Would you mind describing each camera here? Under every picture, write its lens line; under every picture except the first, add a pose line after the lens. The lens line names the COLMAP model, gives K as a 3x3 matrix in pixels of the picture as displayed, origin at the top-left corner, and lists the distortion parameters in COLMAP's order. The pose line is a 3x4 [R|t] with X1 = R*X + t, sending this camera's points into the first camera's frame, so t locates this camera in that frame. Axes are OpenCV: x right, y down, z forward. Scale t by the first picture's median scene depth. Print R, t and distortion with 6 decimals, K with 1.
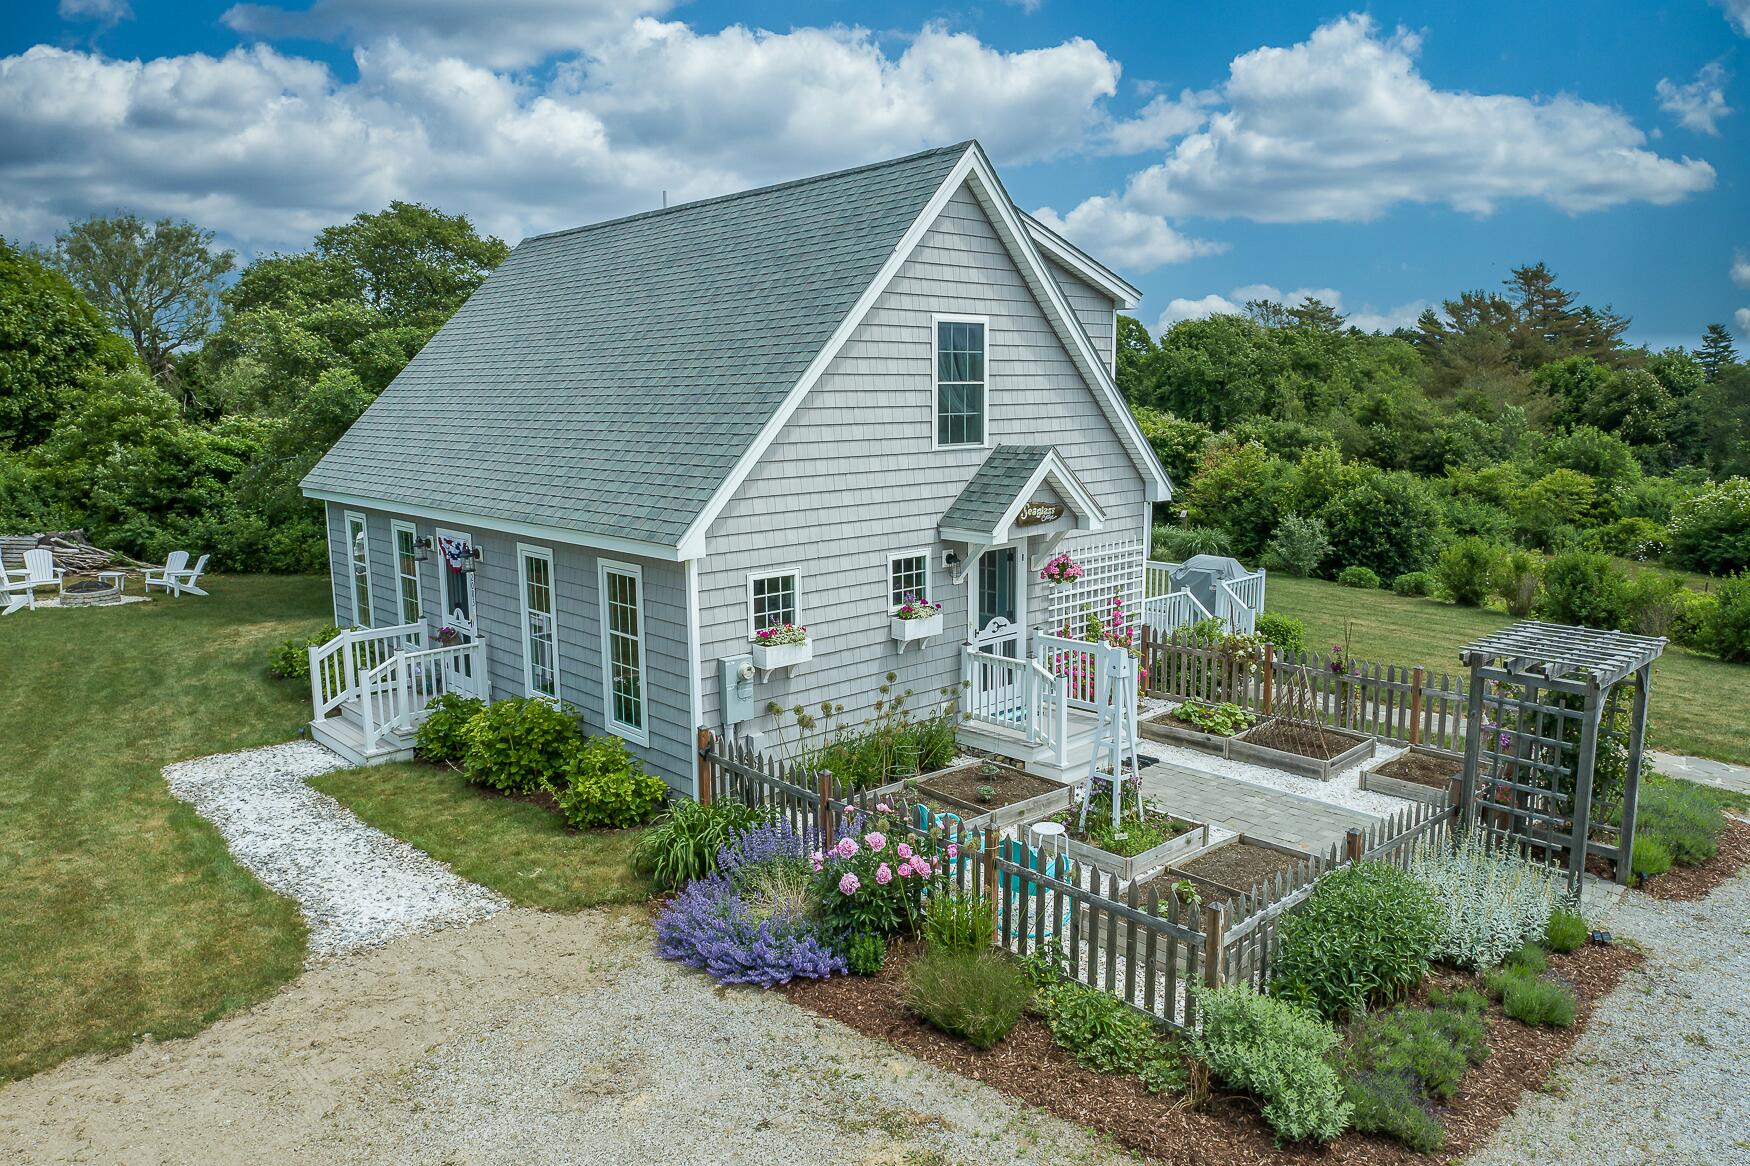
lens RADIAL K [[1191.1, 0, 877.3], [0, 1191.1, 596.6], [0, 0, 1]] dist [-0.000255, 0.012721]
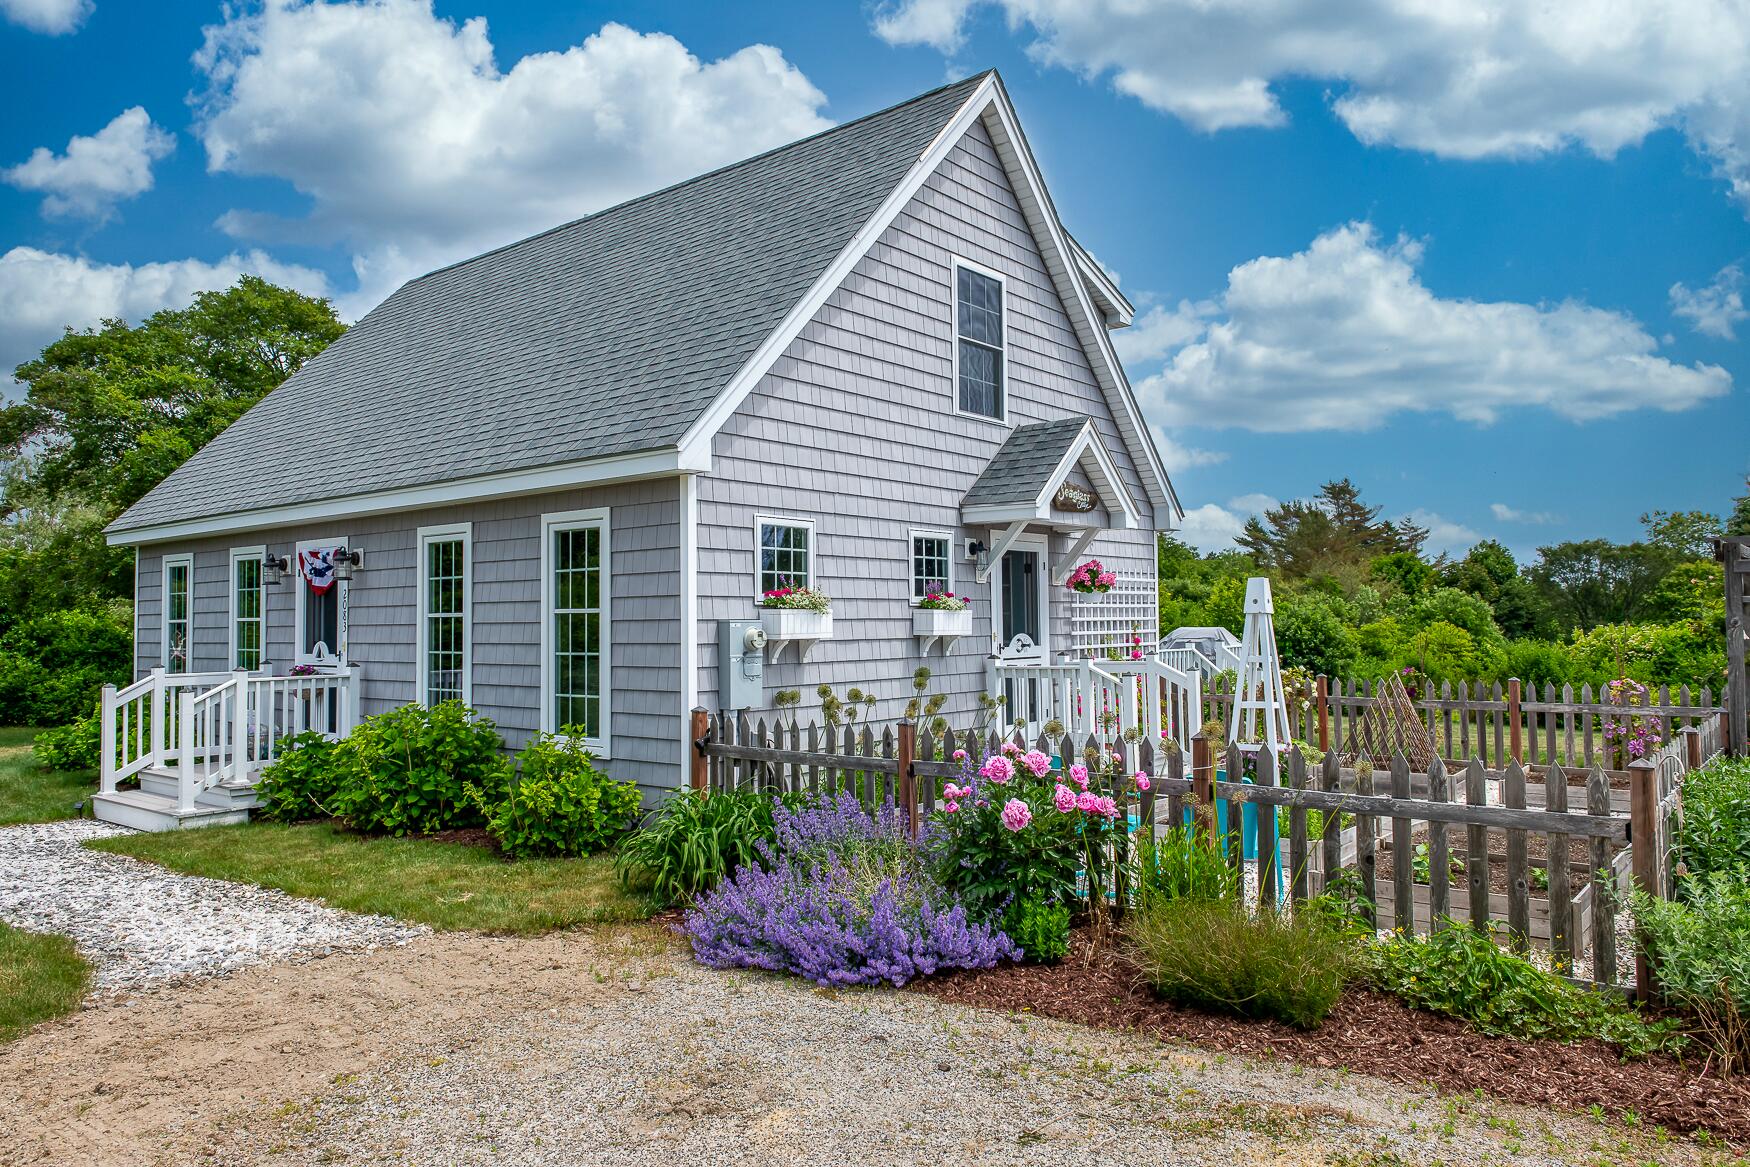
lens RADIAL K [[1191.1, 0, 878.6], [0, 1191.1, 576.1], [0, 0, 1]] dist [-0.000255, 0.012721]
pose [[0.989710, 0.004157, 0.143025, -0.125243], [0.026325, 0.977224, -0.210571, 0.163509], [-0.140642, 0.212170, 0.967059, 0.235769]]
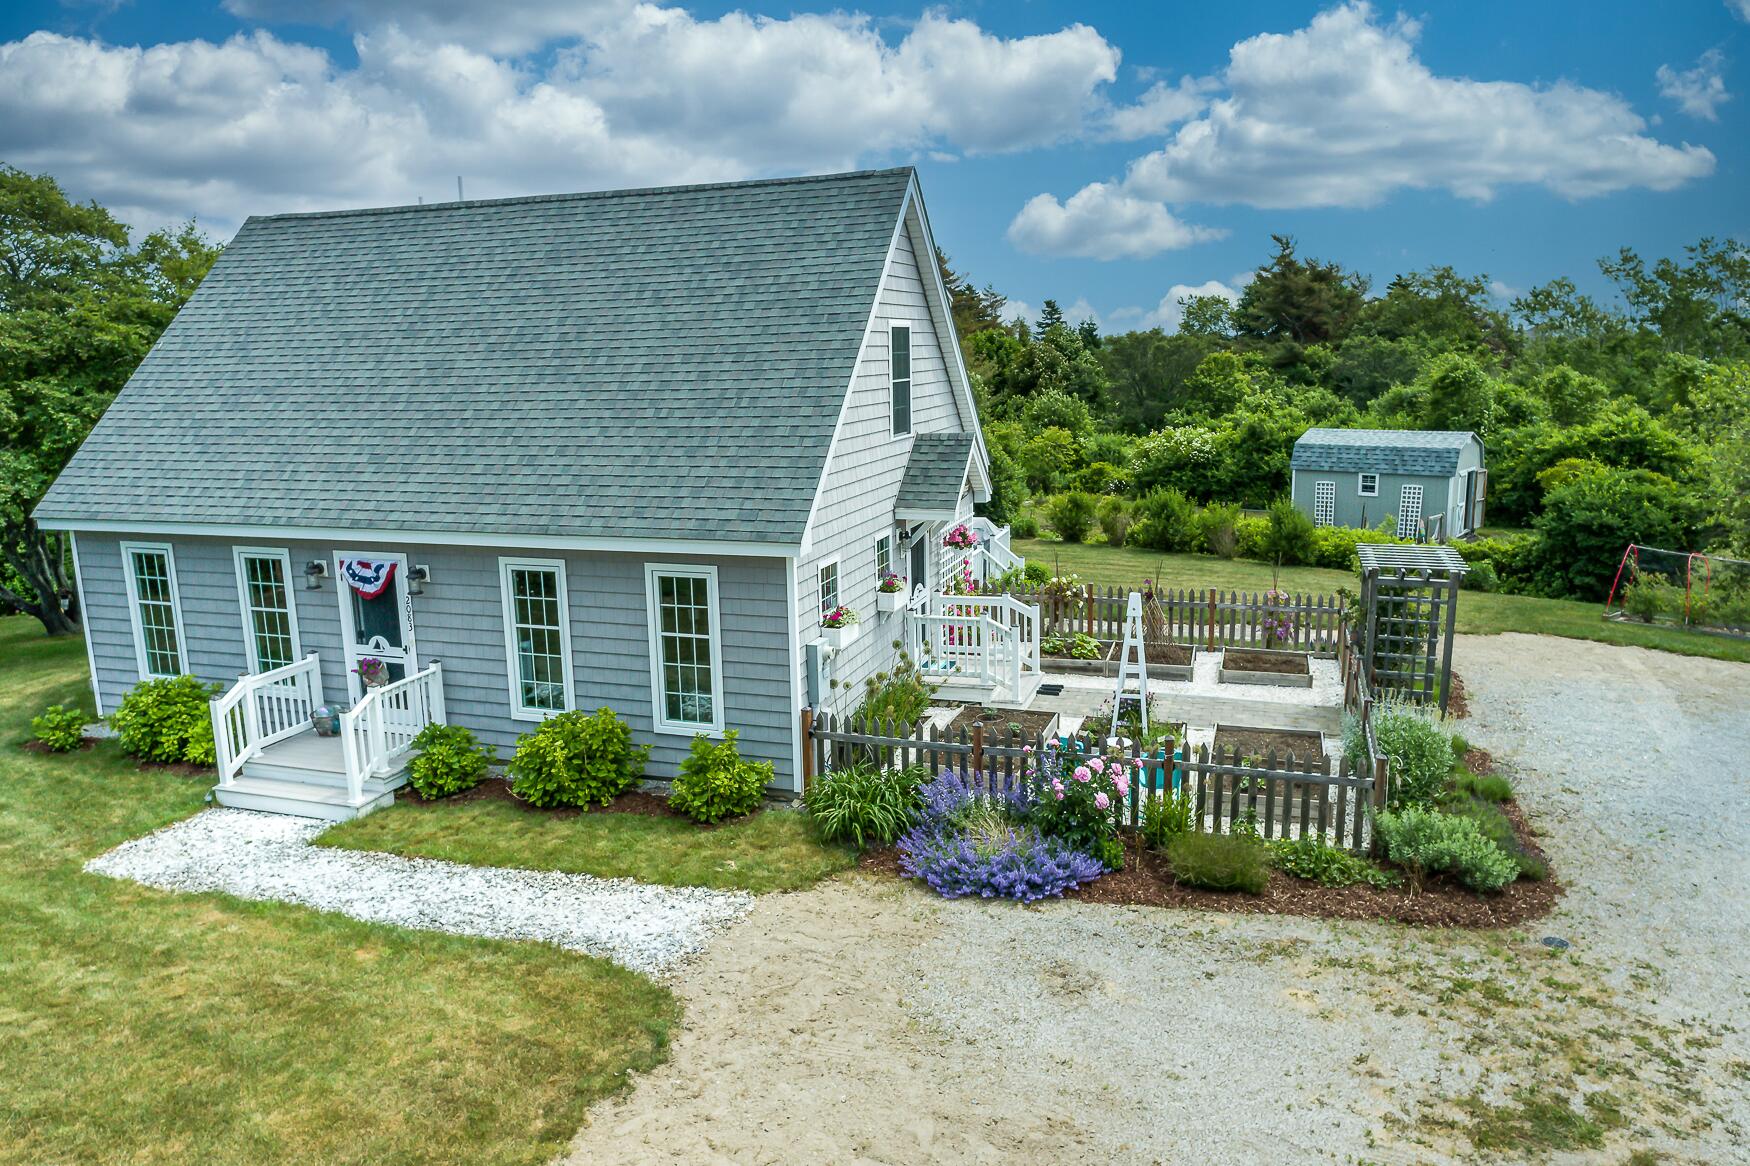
lens RADIAL K [[1191.1, 0, 882.6], [0, 1191.1, 582.6], [0, 0, 1]] dist [-0.000255, 0.012721]
pose [[0.877045, -0.102401, 0.469368, -0.513342], [0.094725, 0.994699, 0.040011, -0.036316], [-0.470978, 0.009369, 0.882095, 0.008414]]
